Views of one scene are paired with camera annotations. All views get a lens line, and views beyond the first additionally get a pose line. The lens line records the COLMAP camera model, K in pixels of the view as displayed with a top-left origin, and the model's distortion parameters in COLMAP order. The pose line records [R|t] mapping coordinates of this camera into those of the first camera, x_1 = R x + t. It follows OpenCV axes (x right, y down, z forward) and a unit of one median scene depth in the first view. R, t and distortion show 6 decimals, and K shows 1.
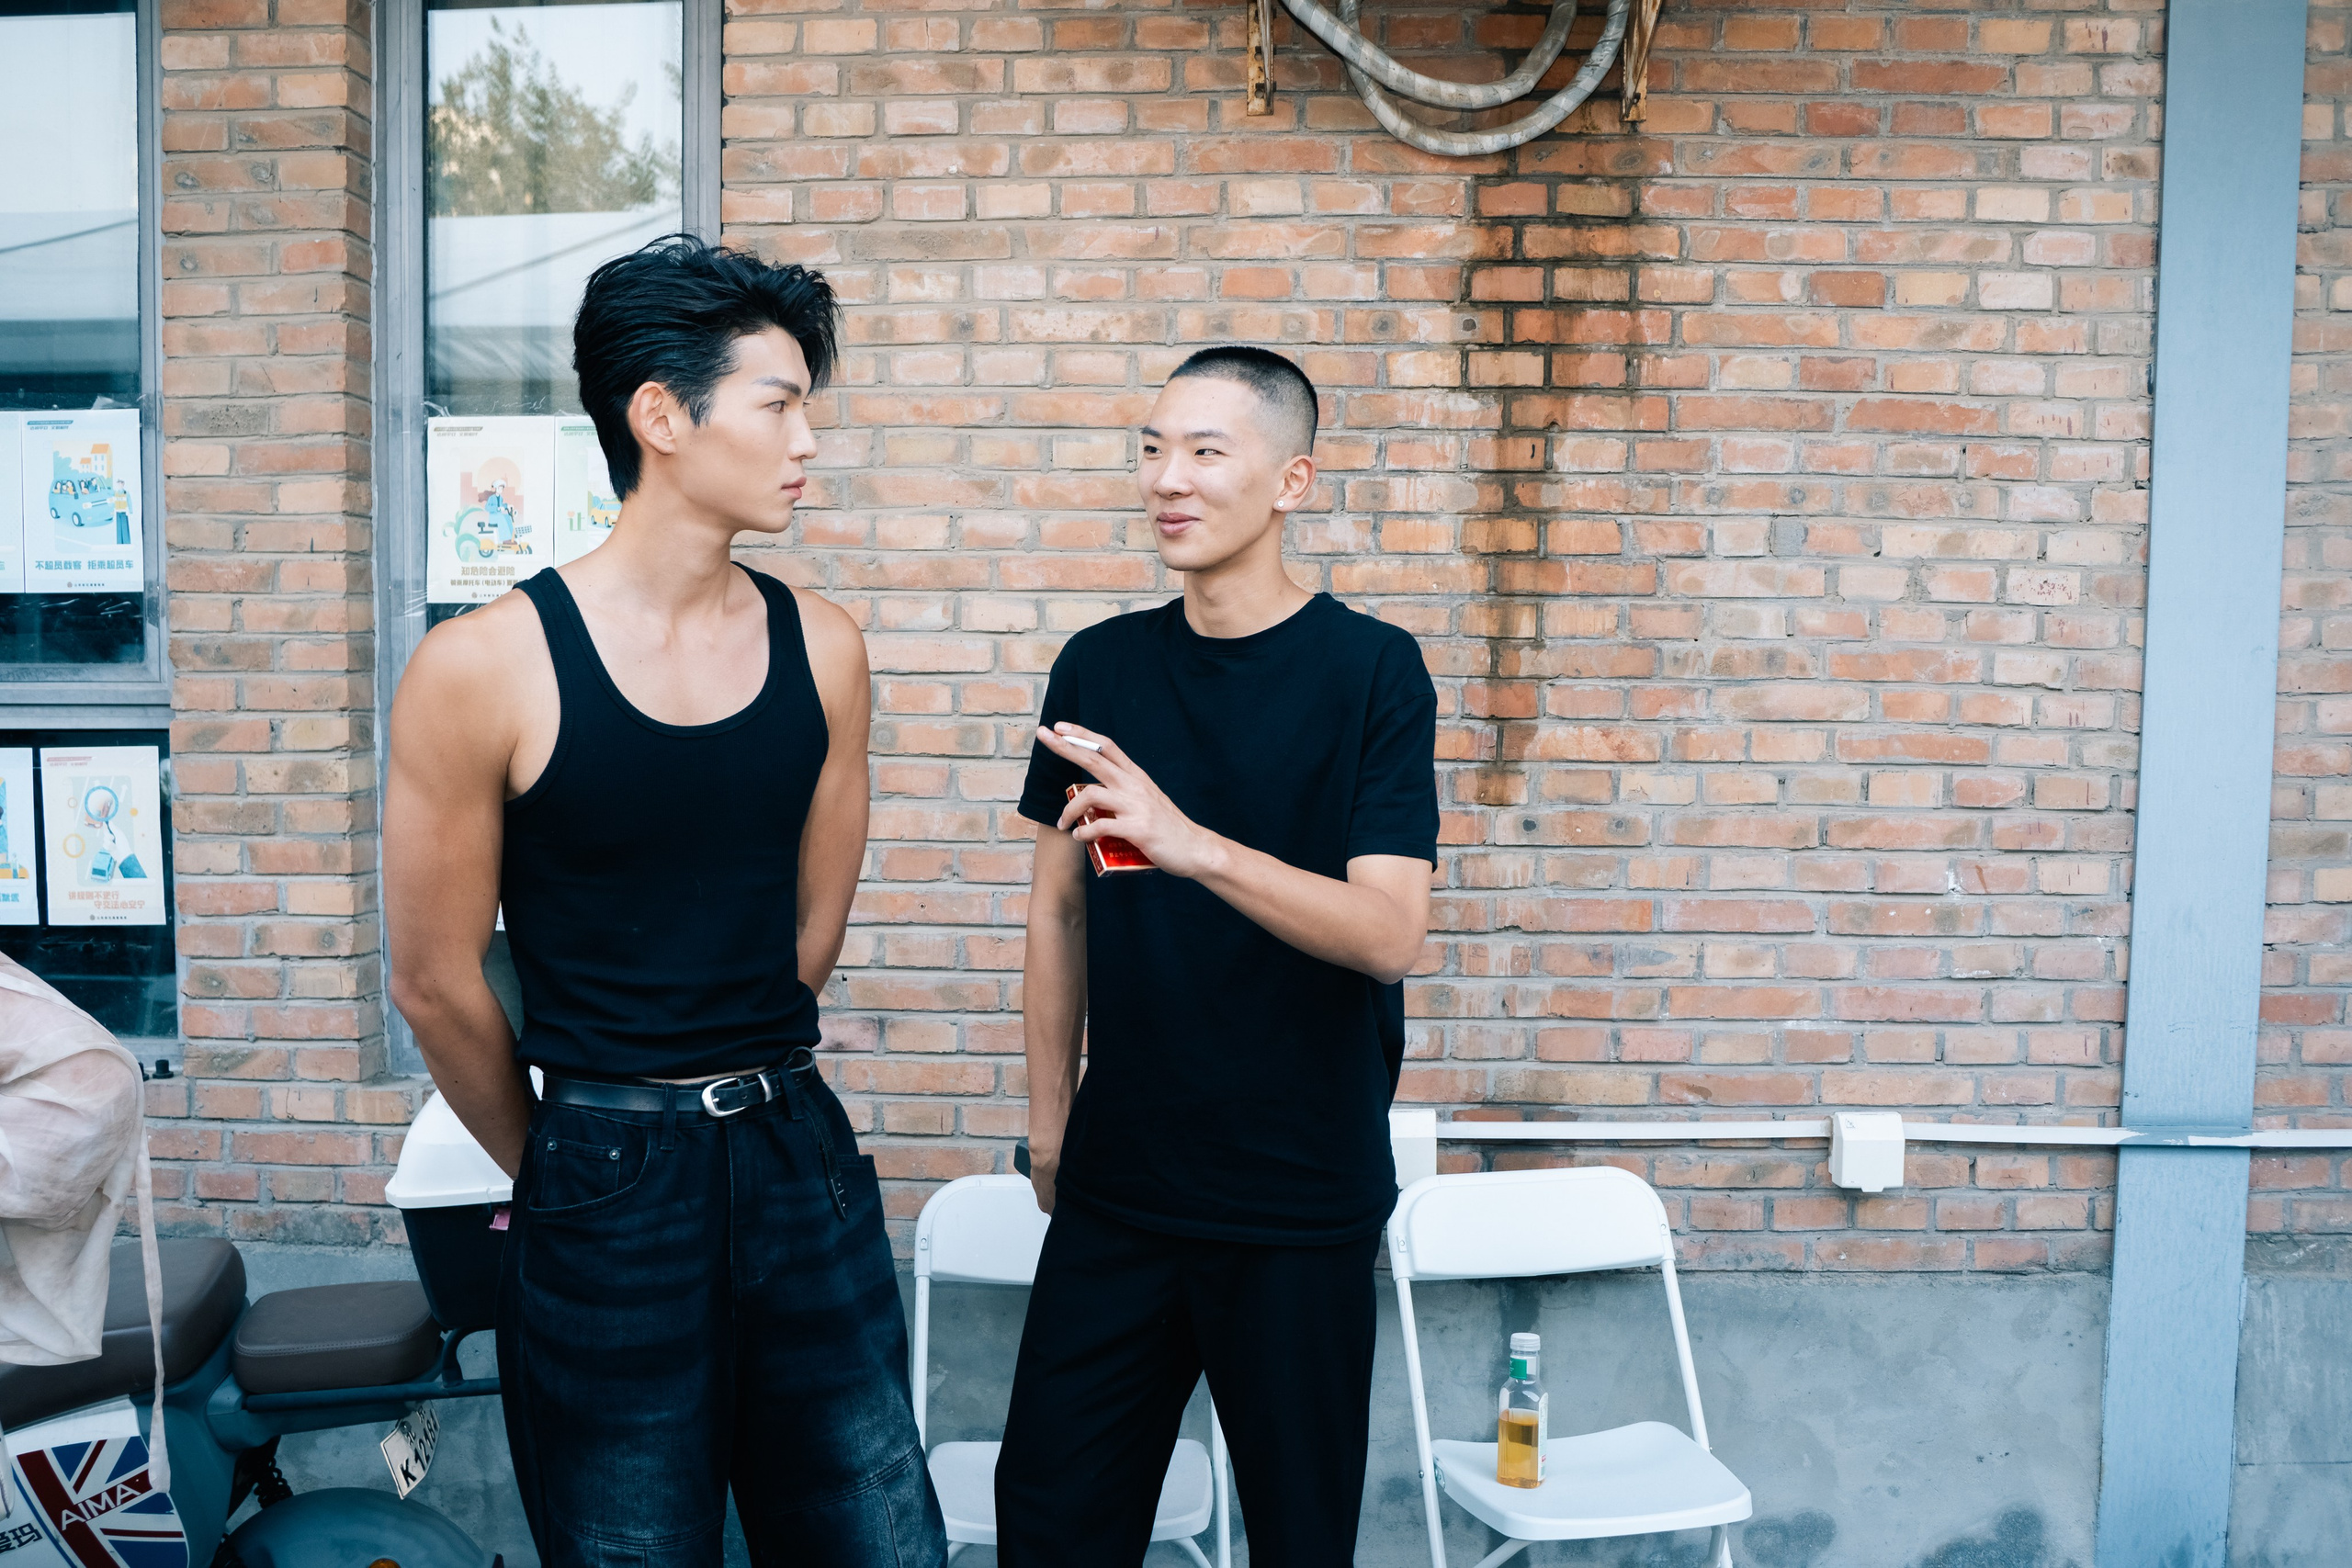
lens RADIAL K [[2087.5, 0, 1172.2], [0, 2087.5, 786.1], [0, 0, 1]] dist [-0.137557, 0.126822]
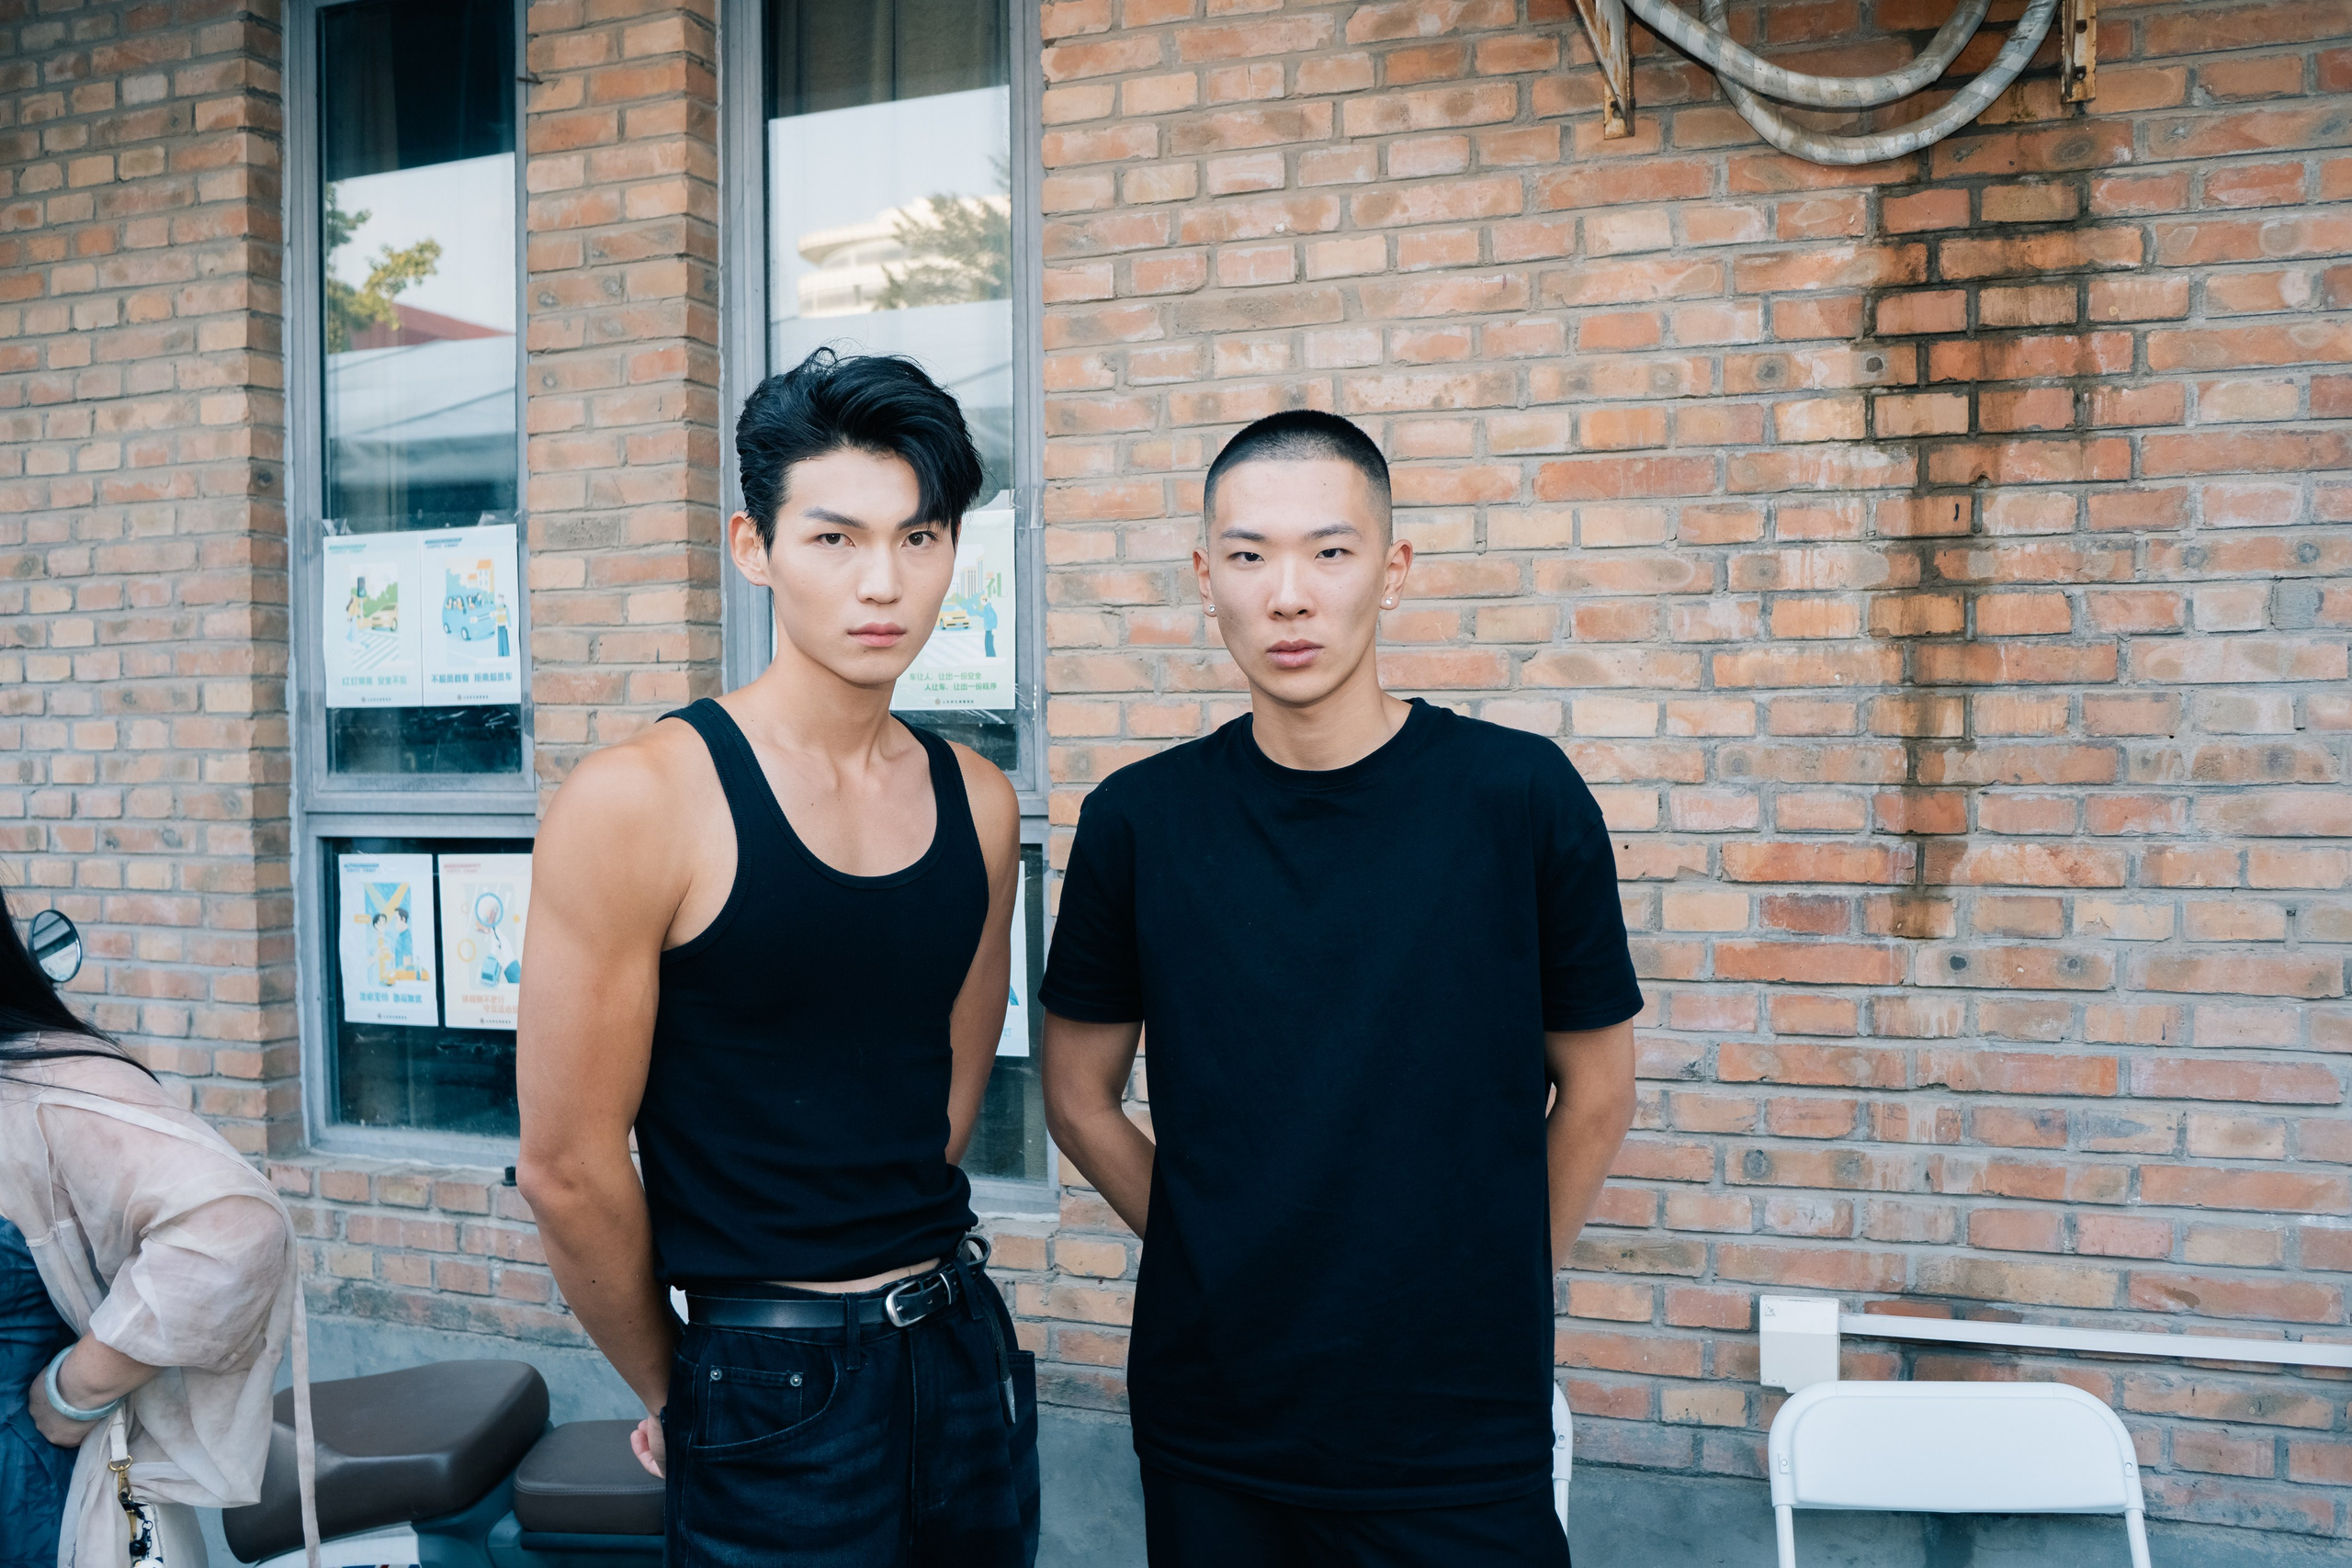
lens RADIAL K [[2087.5, 0, 1115.6], [0, 2087.5, 791.3], [0, 0, 1]] dist [-0.137557, 0.126822]
pose [[0.950127, -0.006286, -0.311801, 0.107297], [-0.000695, 0.999752, -0.022274, -0.031073], [0.311864, 0.021380, 0.949886, 0.119747]]
